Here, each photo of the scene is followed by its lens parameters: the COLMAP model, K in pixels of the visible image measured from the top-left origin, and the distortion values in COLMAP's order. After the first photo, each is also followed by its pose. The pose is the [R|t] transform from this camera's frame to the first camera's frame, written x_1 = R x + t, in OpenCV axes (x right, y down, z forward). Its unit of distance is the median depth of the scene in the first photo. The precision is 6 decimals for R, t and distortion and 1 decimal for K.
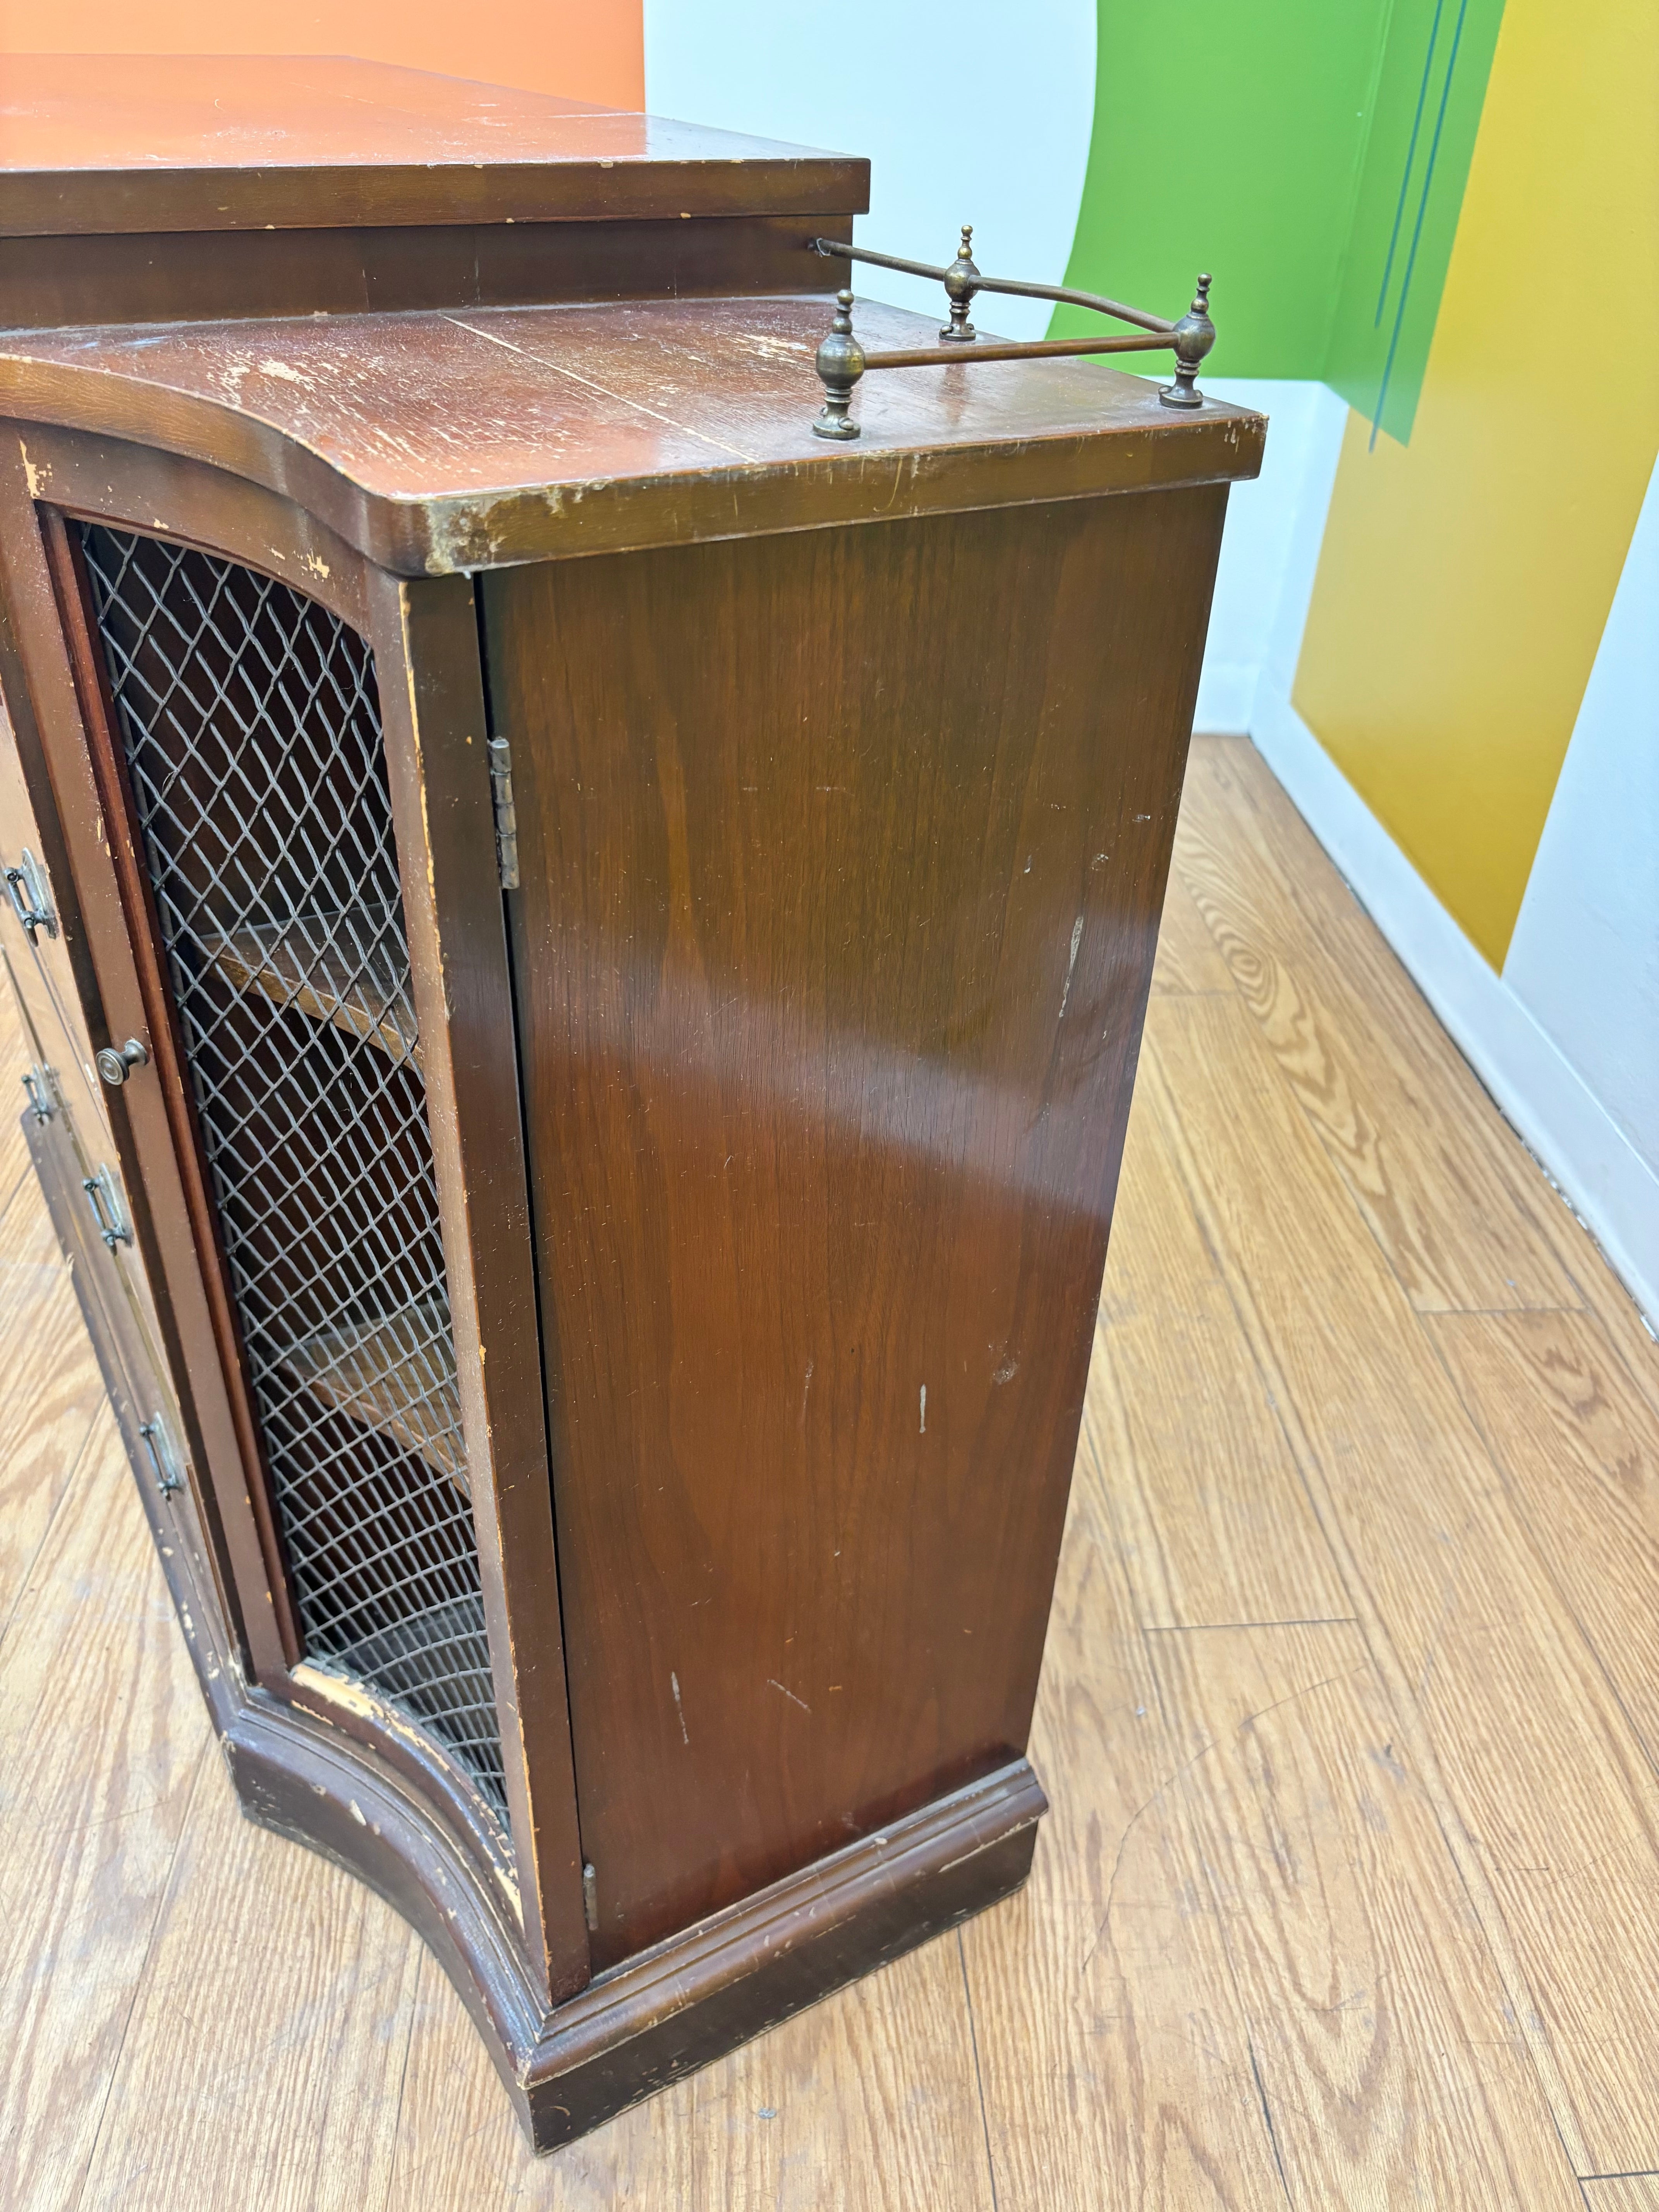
lens RADIAL K [[1685.7, 0, 840.1], [0, 1685.7, 1106.3], [0, 0, 1]] dist [0.056096, -0.068321]
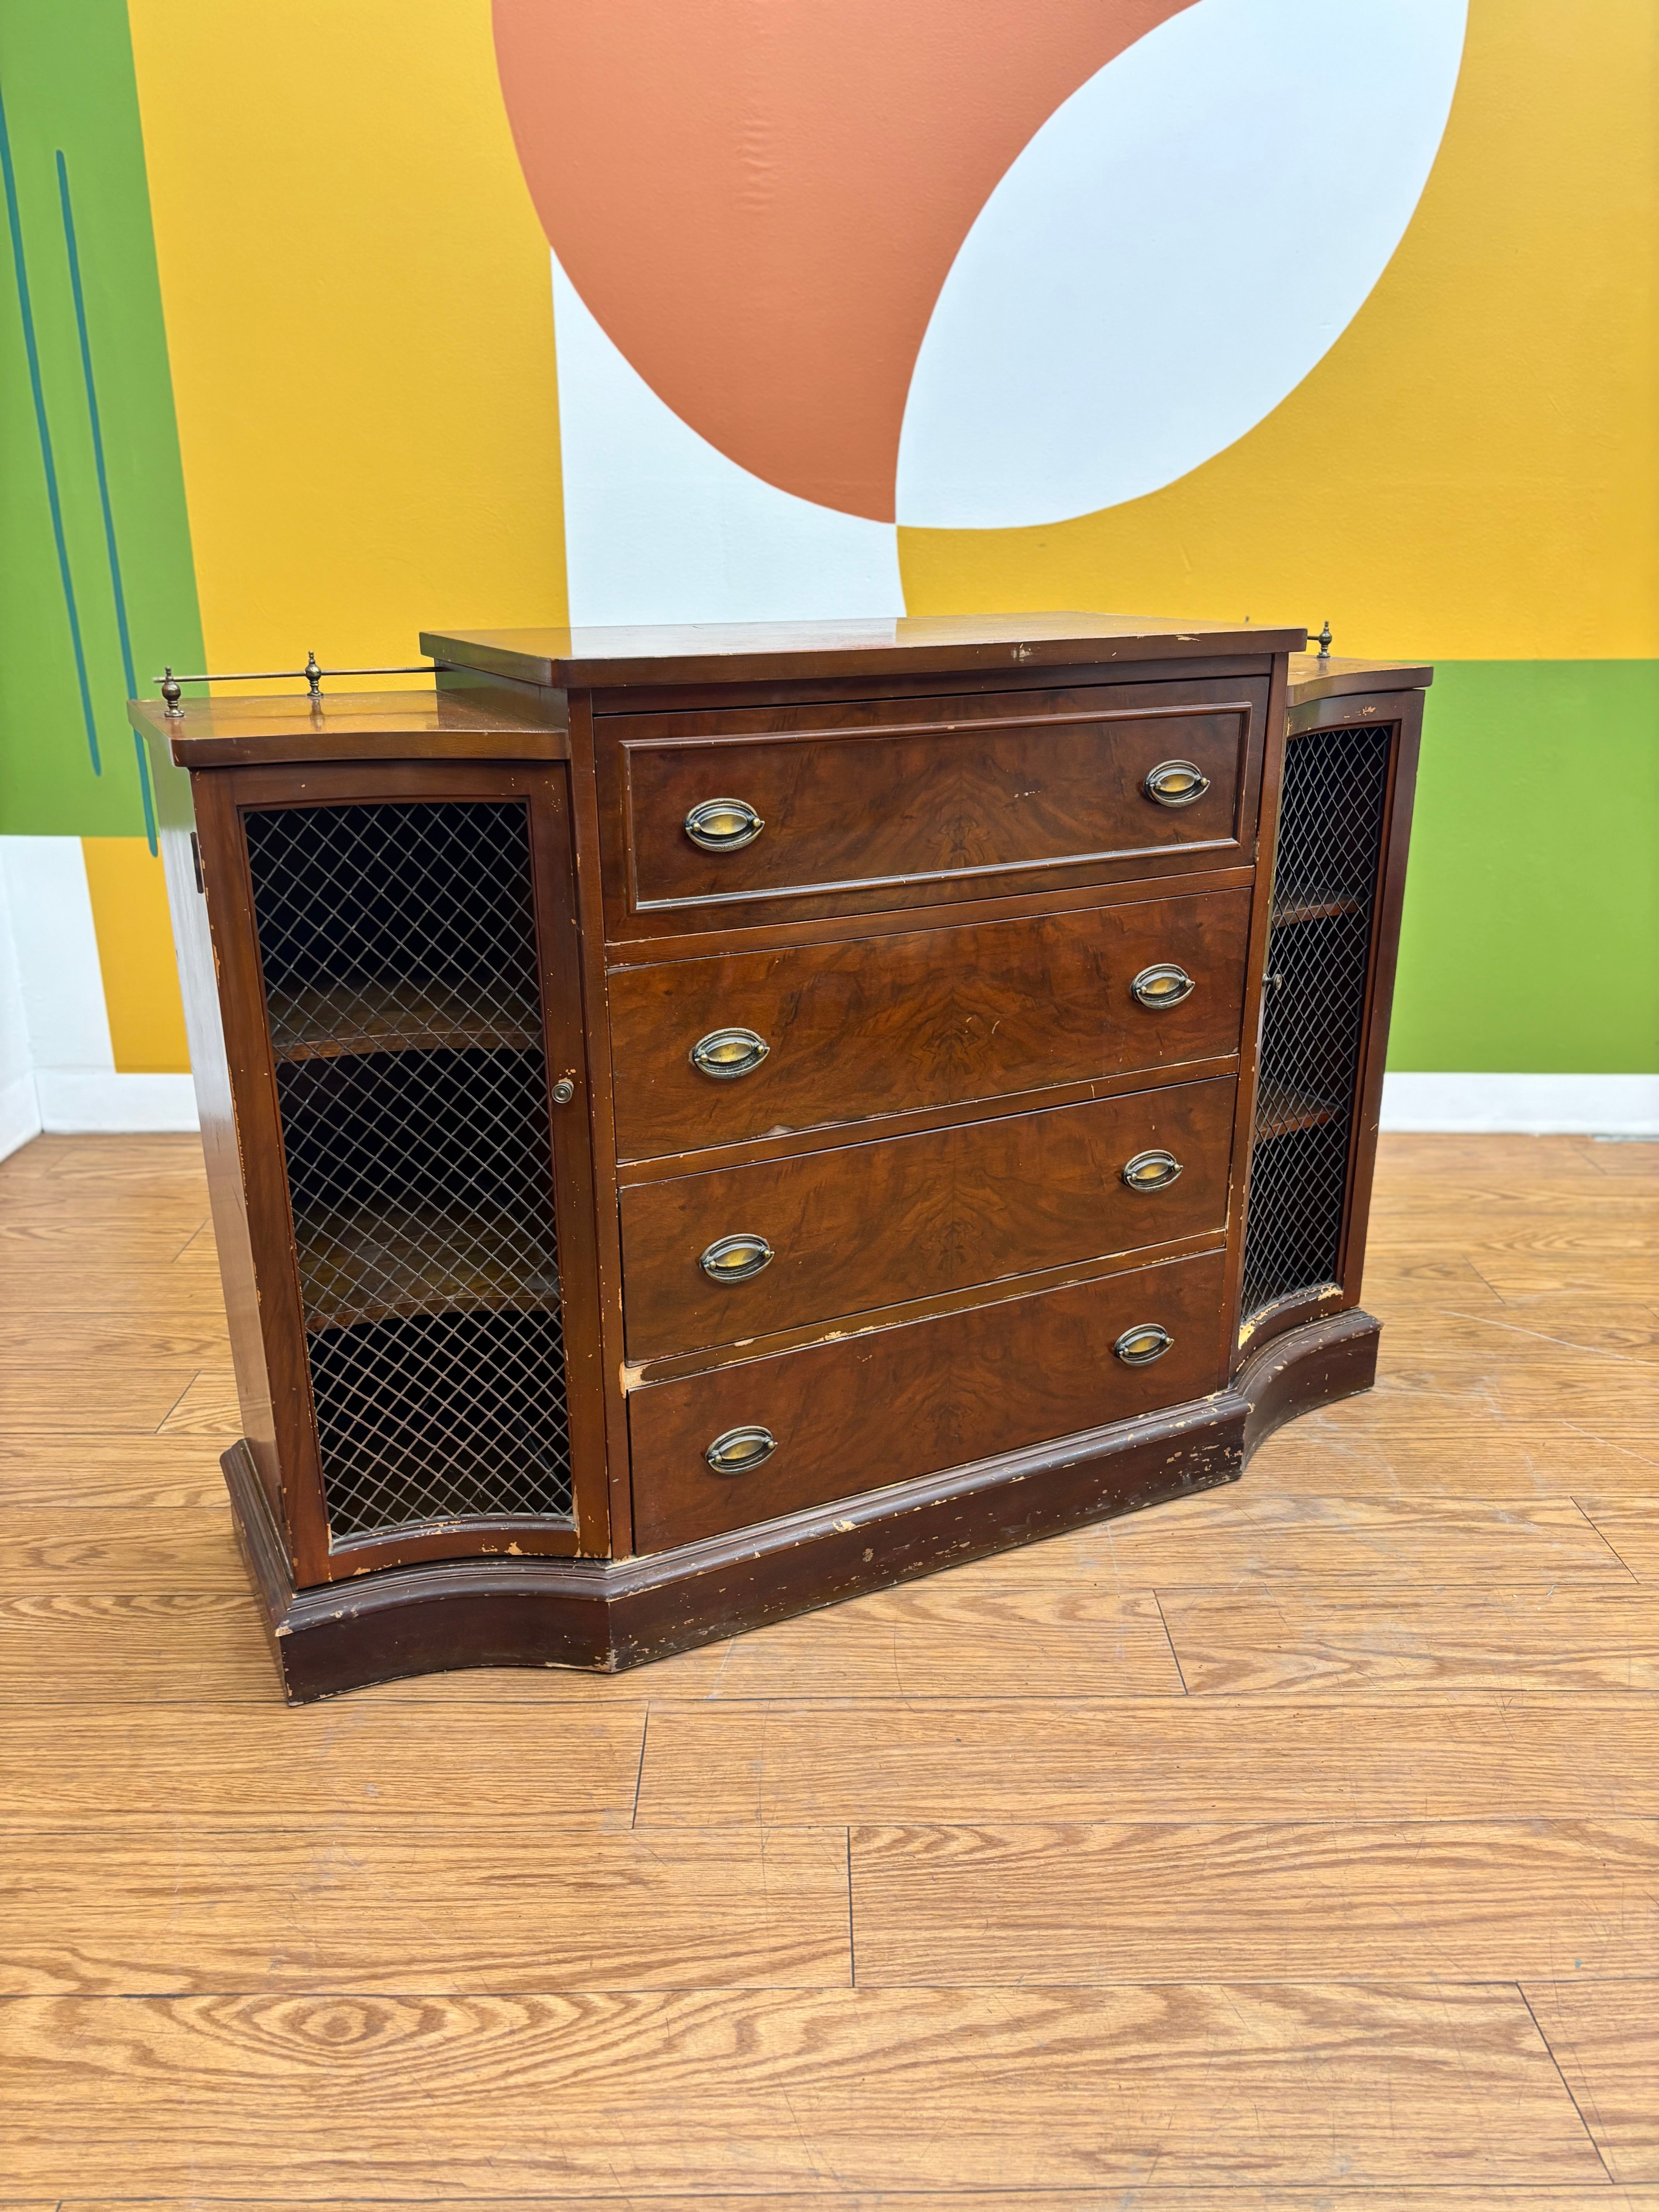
lens RADIAL K [[1673.7, 0, 835.9], [0, 1673.7, 1114.8], [0, 0, 1]] dist [0.050111, -0.053571]
pose [[0.053478, -0.364816, 0.929543, -1.954657], [0.558321, 0.782699, 0.275063, -0.624360], [-0.827899, 0.504274, 0.245541, 0.761865]]
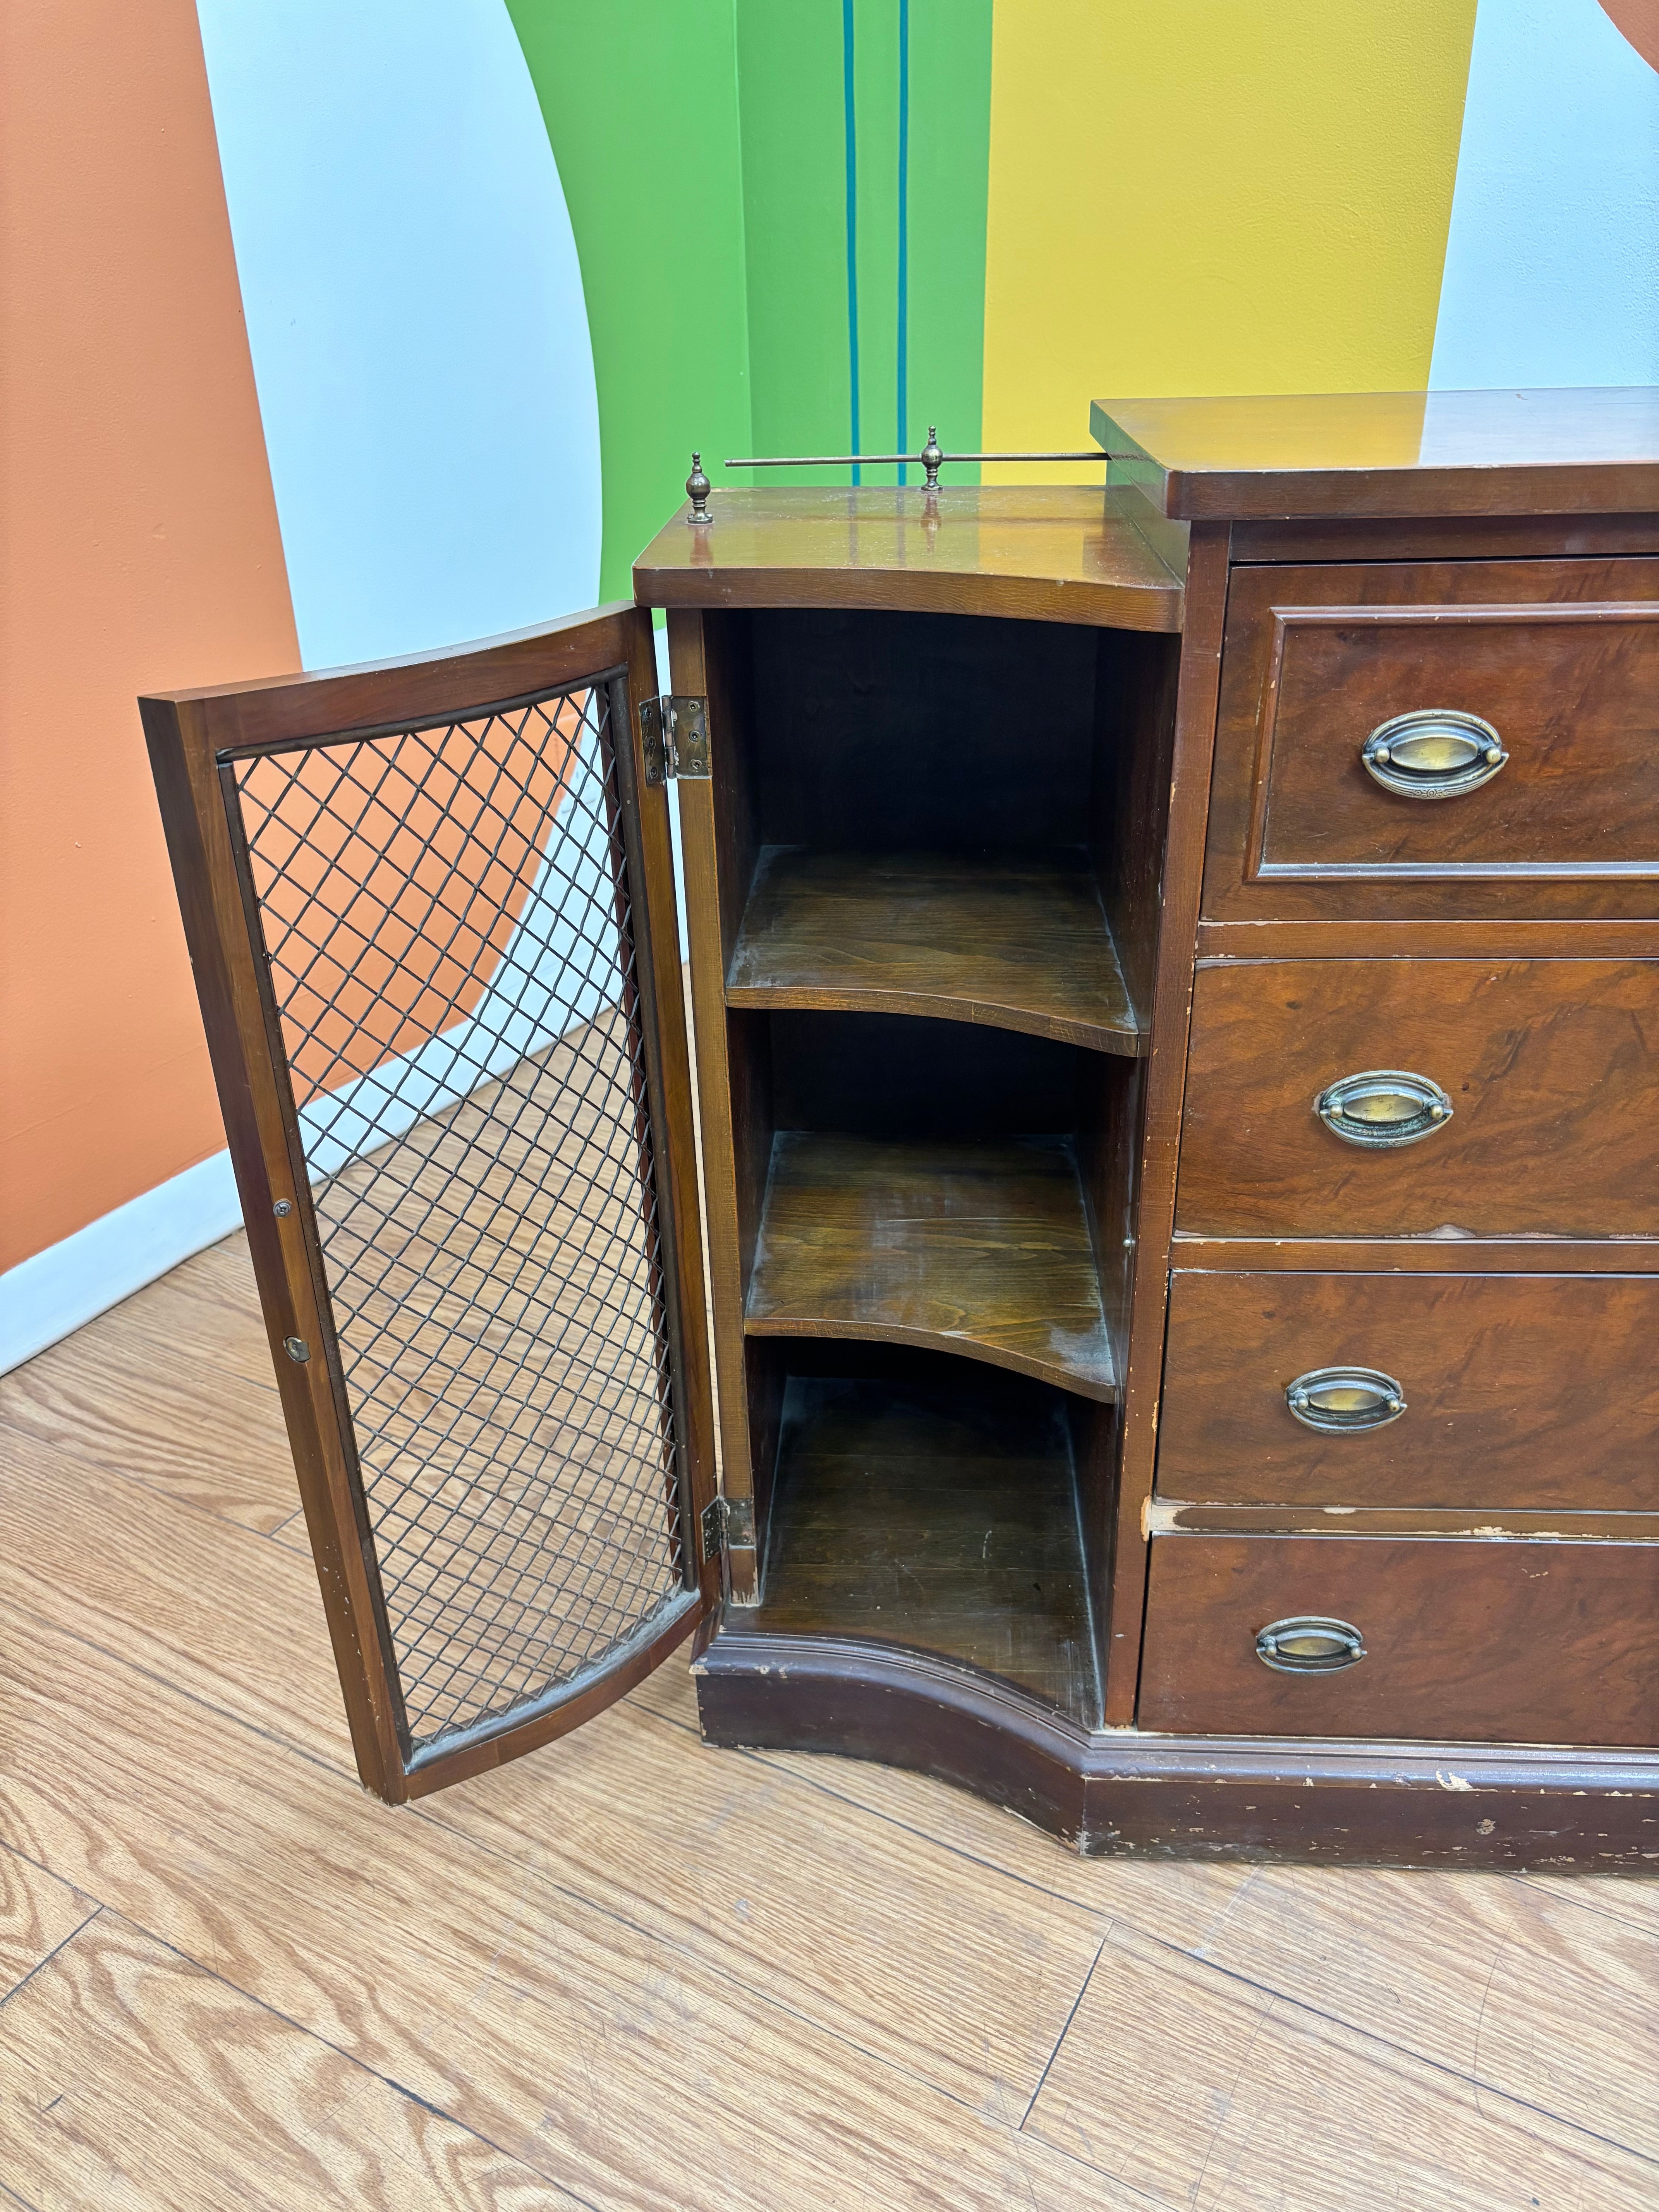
lens RADIAL K [[1682.6, 0, 822.6], [0, 1682.6, 1104.3], [0, 0, 1]] dist [0.053899, -0.071238]
pose [[0.549186, -0.418756, 0.723214, -1.444740], [0.498617, 0.858676, 0.118557, -0.585590], [-0.670653, 0.295497, 0.680372, 0.741158]]
